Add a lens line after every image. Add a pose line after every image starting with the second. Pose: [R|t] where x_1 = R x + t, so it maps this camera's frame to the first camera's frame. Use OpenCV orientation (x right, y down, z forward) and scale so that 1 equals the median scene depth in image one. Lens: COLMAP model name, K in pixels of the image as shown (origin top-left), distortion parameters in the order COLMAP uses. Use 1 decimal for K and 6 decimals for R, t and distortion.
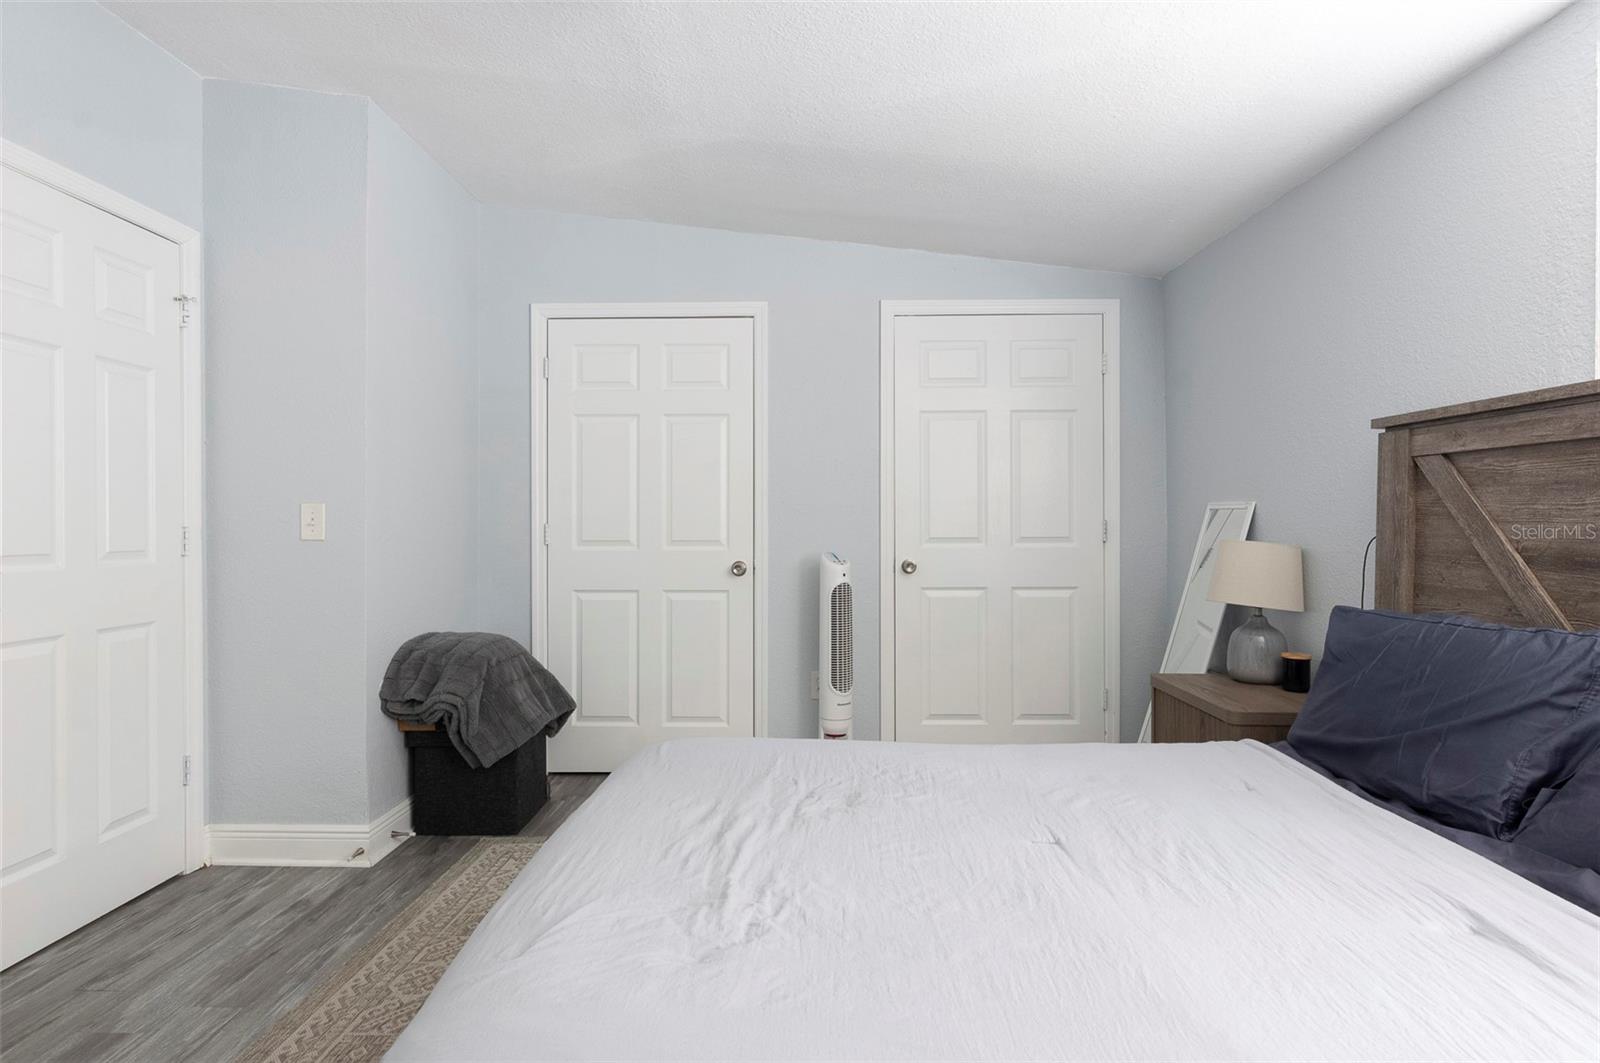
lens RADIAL K [[827.7, 0, 799.7], [0, 827.7, 530.8], [0, 0, 1]] dist [0.001022, 0.001163]
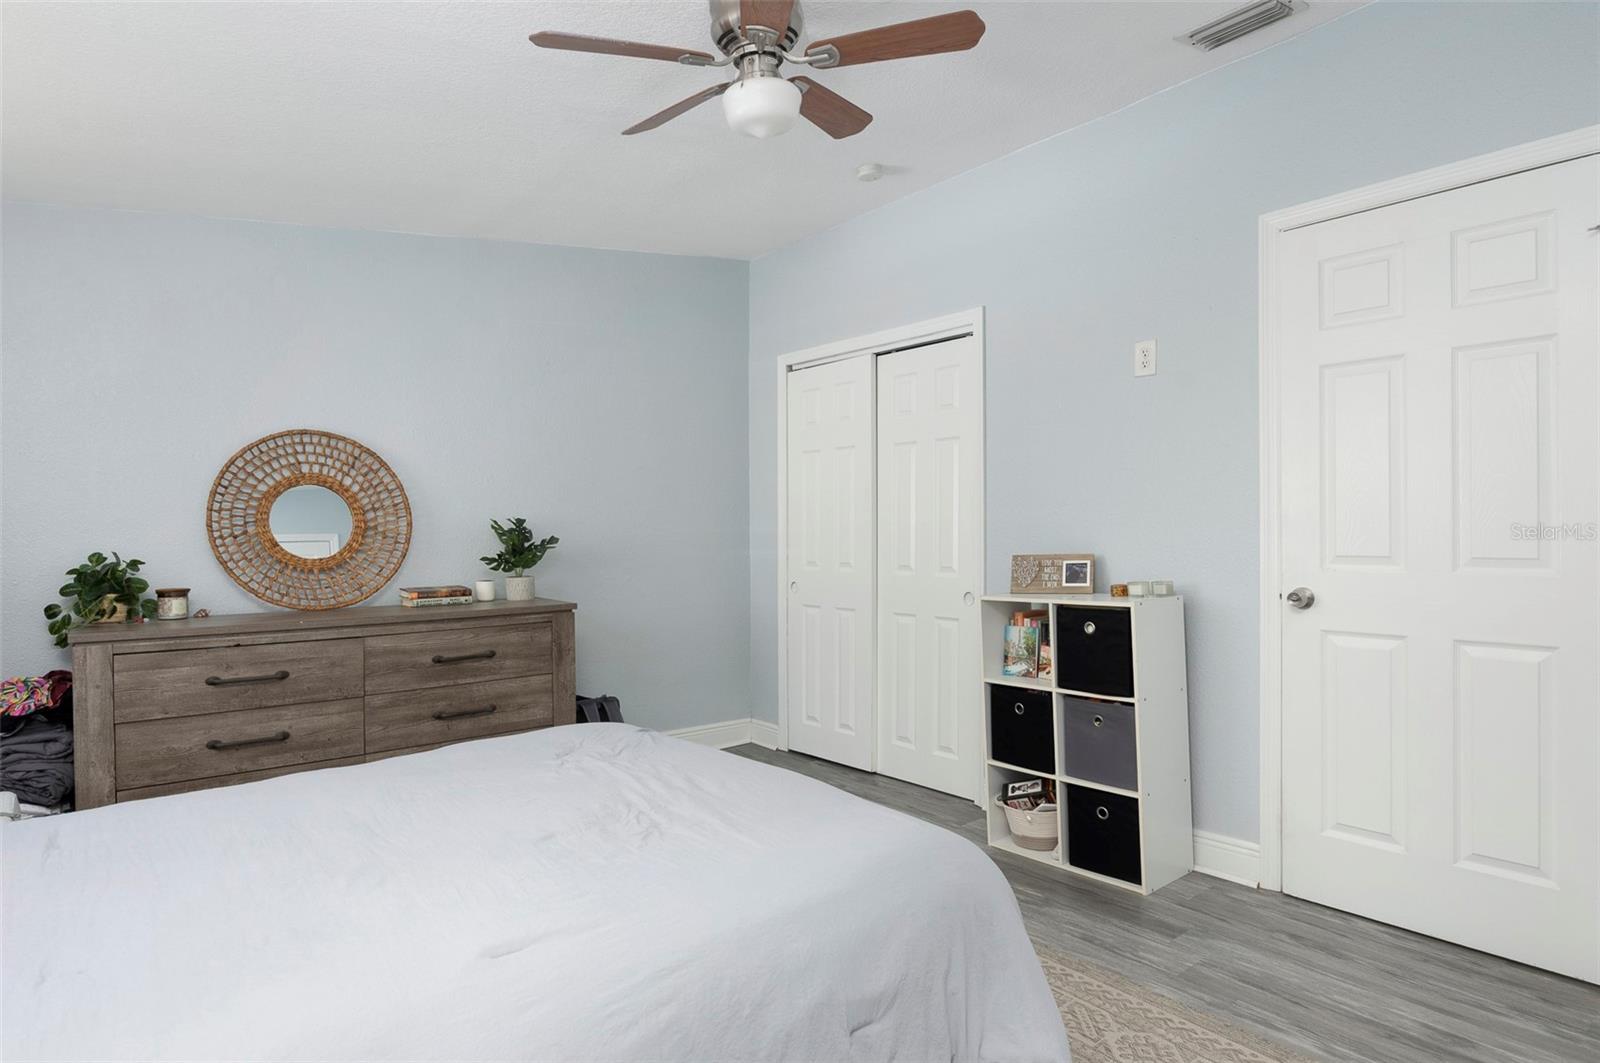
lens RADIAL K [[868.0, 0, 800.2], [0, 868.0, 532.5], [0, 0, 1]] dist [-0.001685, -0.001378]
pose [[-0.749783, 0.013390, -0.661549, 0.405088], [0.007995, 0.999906, 0.011177, -0.022242], [0.661636, 0.003091, -0.749819, 1.379681]]
